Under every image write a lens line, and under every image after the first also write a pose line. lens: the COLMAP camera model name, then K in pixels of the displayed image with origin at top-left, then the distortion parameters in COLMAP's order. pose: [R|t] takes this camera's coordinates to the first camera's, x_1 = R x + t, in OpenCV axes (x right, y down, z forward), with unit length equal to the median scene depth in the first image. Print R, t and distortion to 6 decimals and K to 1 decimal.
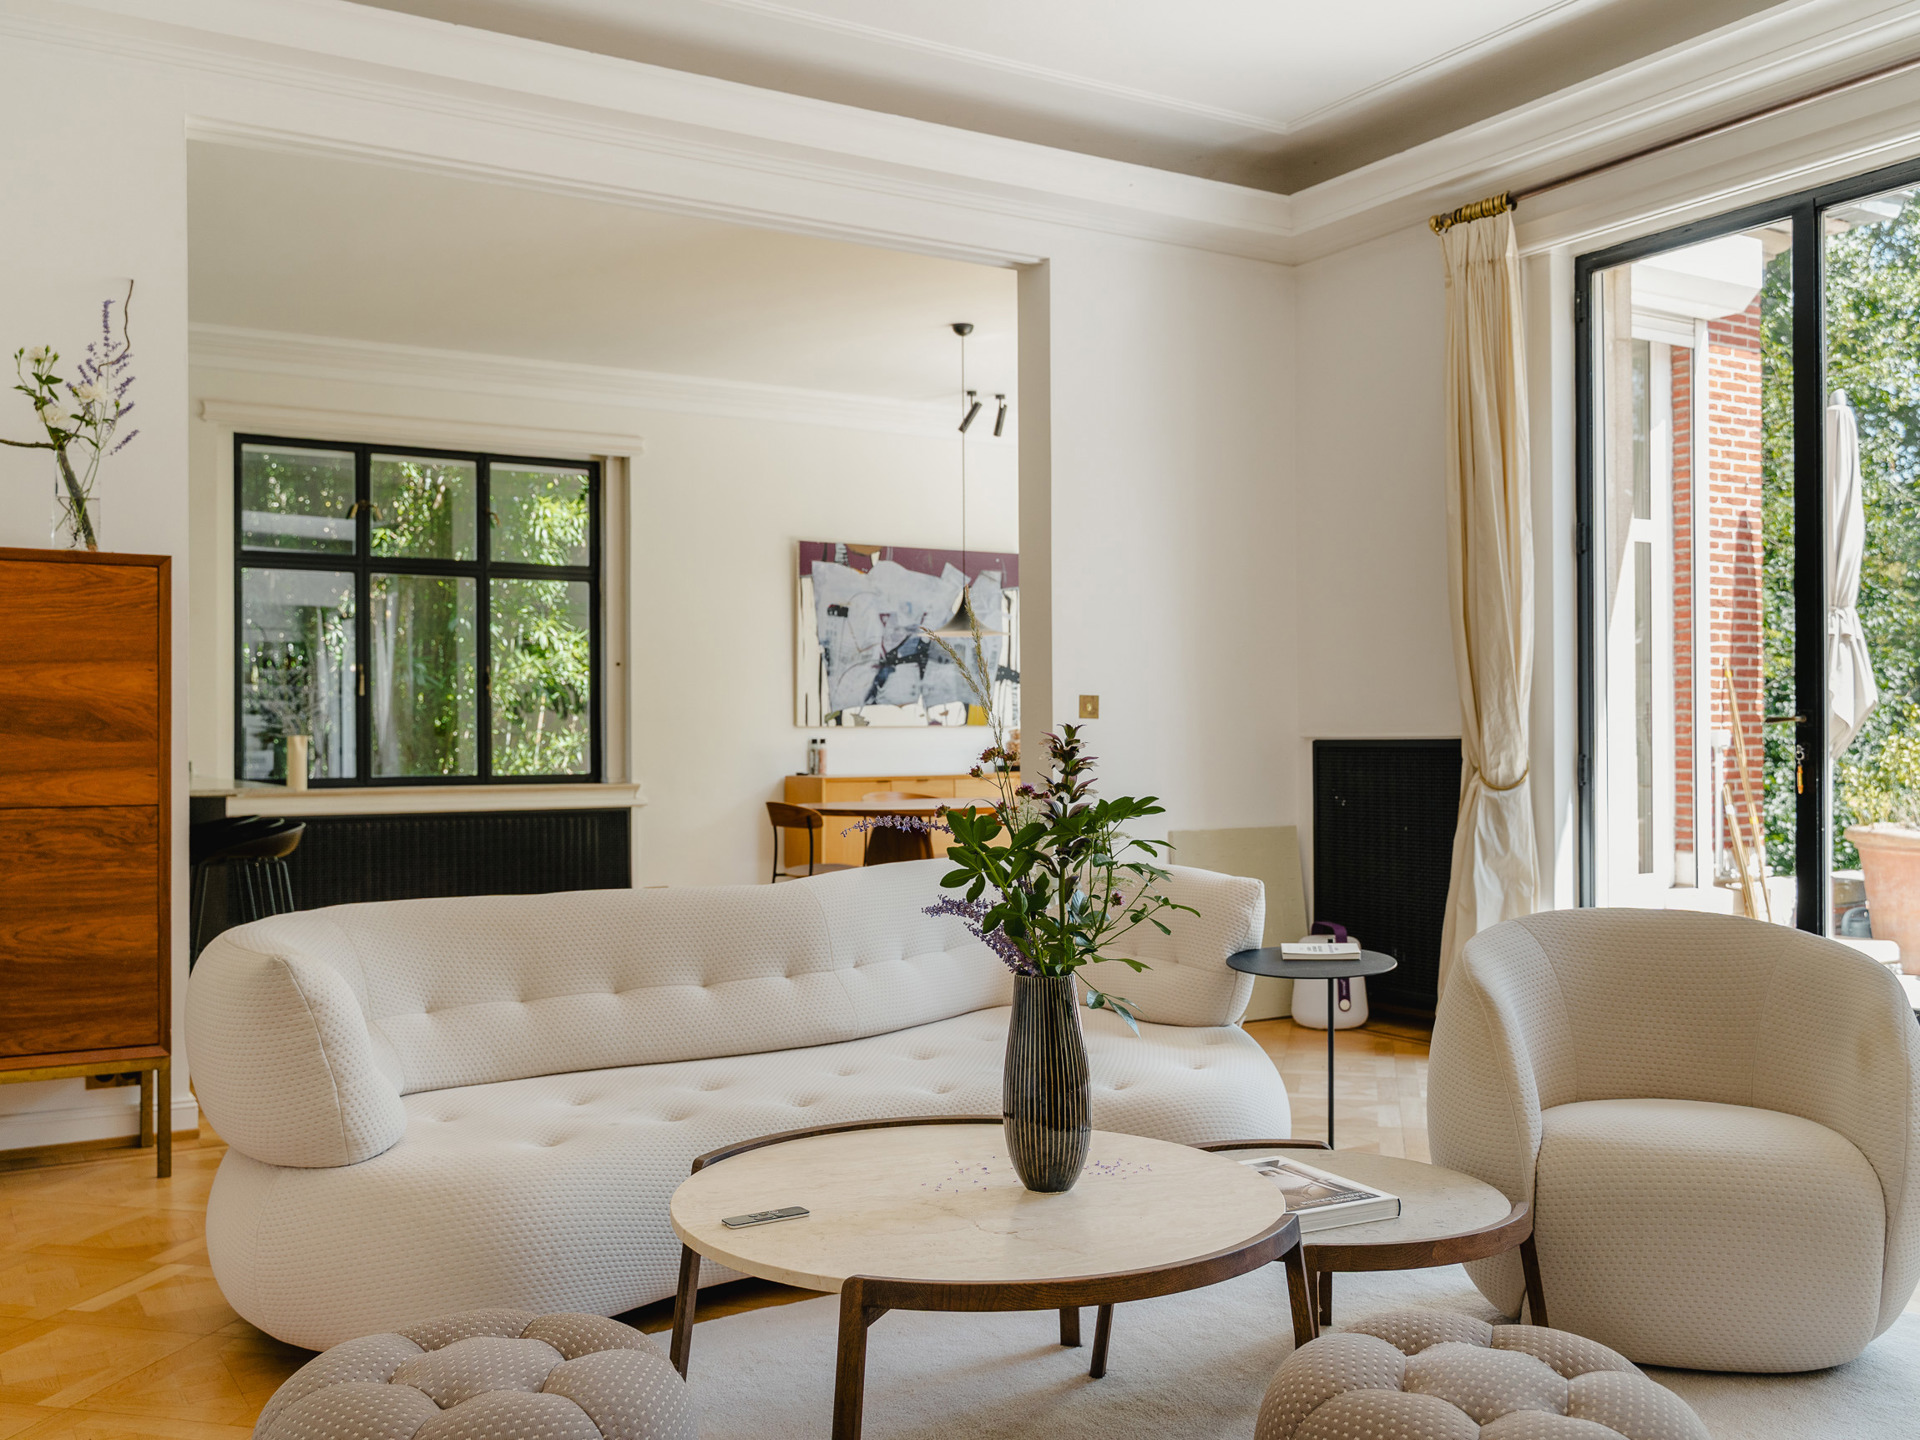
lens RADIAL K [[1718.6, 0, 973.2], [0, 1718.6, 721.5], [0, 0, 1]] dist [0.012393, -0.014195]
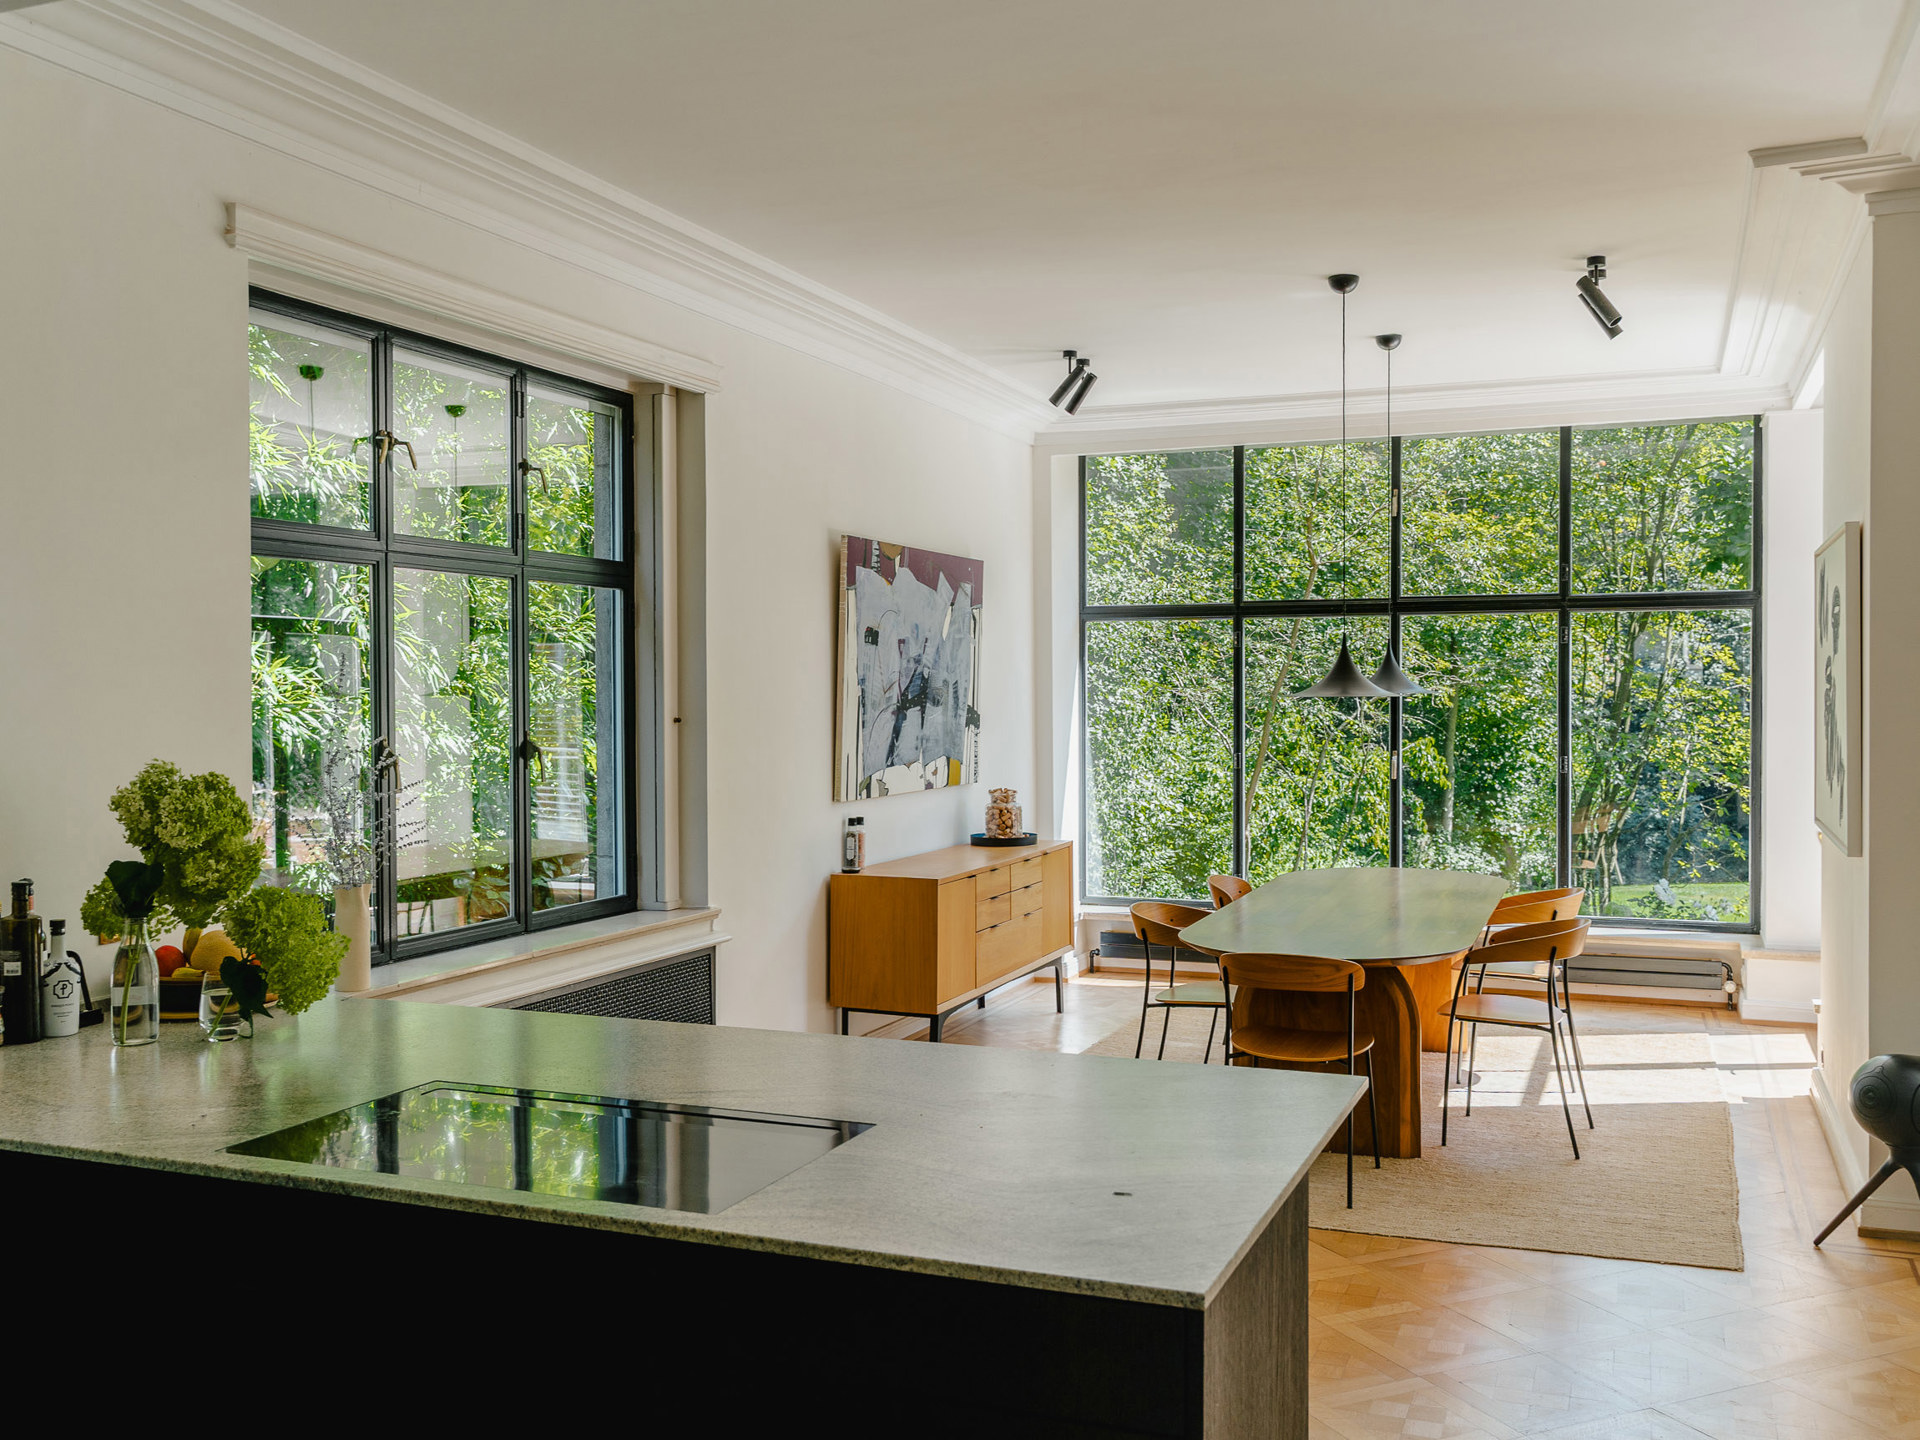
lens RADIAL K [[1718.6, 0, 963.1], [0, 1718.6, 719.8], [0, 0, 1]] dist [0.012393, -0.014195]
pose [[0.800516, -0.006453, 0.599276, -0.473751], [-0.007809, 0.999745, 0.021195, -0.045141], [-0.599260, -0.021647, 0.800262, 0.407033]]
